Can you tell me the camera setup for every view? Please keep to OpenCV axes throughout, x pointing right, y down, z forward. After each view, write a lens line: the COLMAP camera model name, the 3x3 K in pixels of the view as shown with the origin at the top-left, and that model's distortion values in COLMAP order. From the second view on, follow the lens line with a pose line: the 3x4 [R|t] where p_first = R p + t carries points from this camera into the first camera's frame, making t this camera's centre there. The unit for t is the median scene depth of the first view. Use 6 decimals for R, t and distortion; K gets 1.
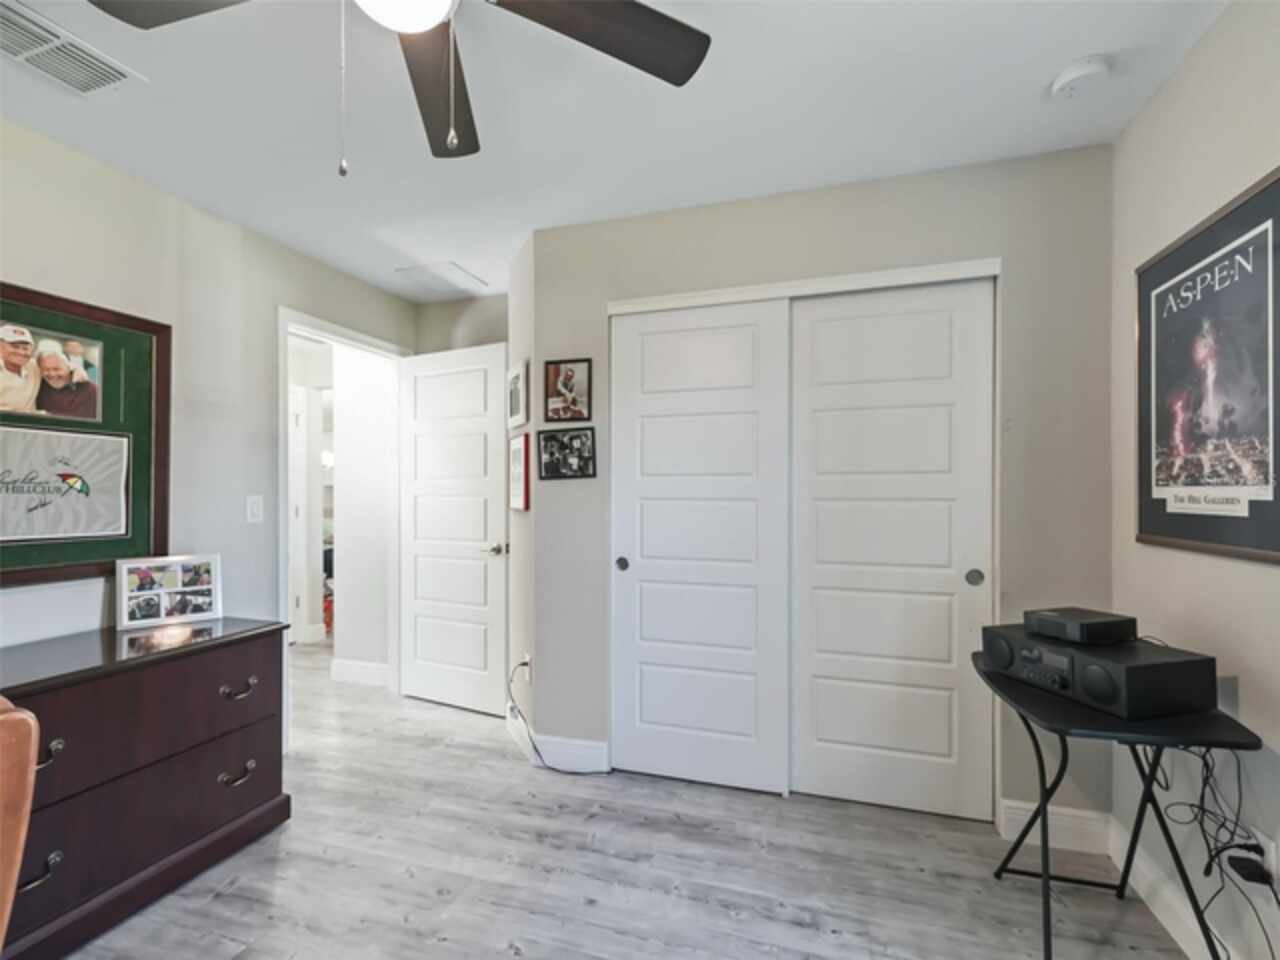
lens RADIAL K [[594.8, 0, 644.7], [0, 594.8, 491.2], [0, 0, 1]] dist [-0.000679, 0.000009]
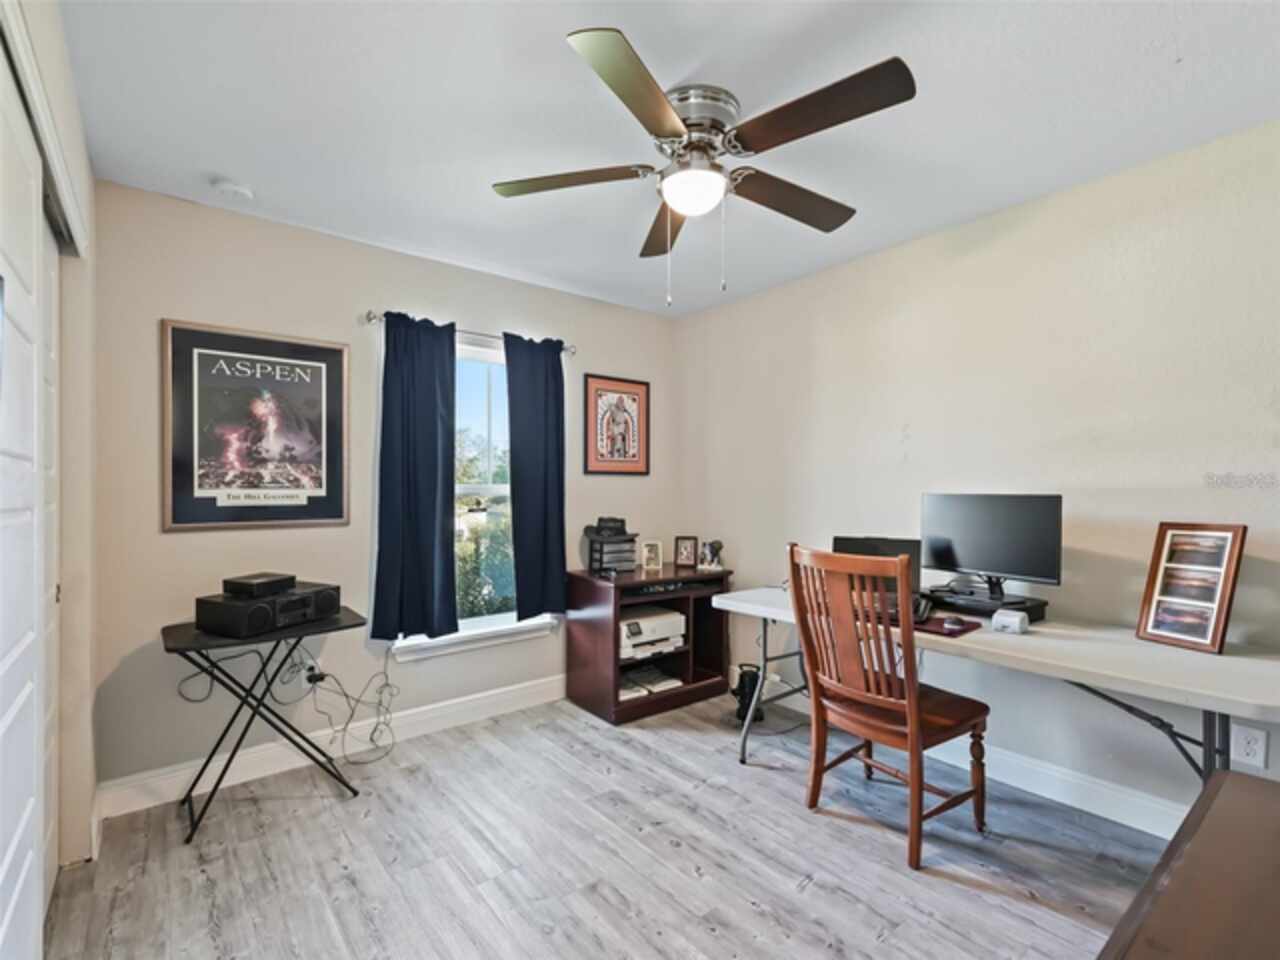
lens RADIAL K [[594.8, 0, 638.5], [0, 594.8, 483.6], [0, 0, 1]] dist [-0.000679, 0.000009]
pose [[-0.832768, 0.011042, 0.553512, -0.895627], [0.005131, 0.999912, -0.012228, 0.003109], [-0.553599, -0.007344, -0.832751, 1.822493]]
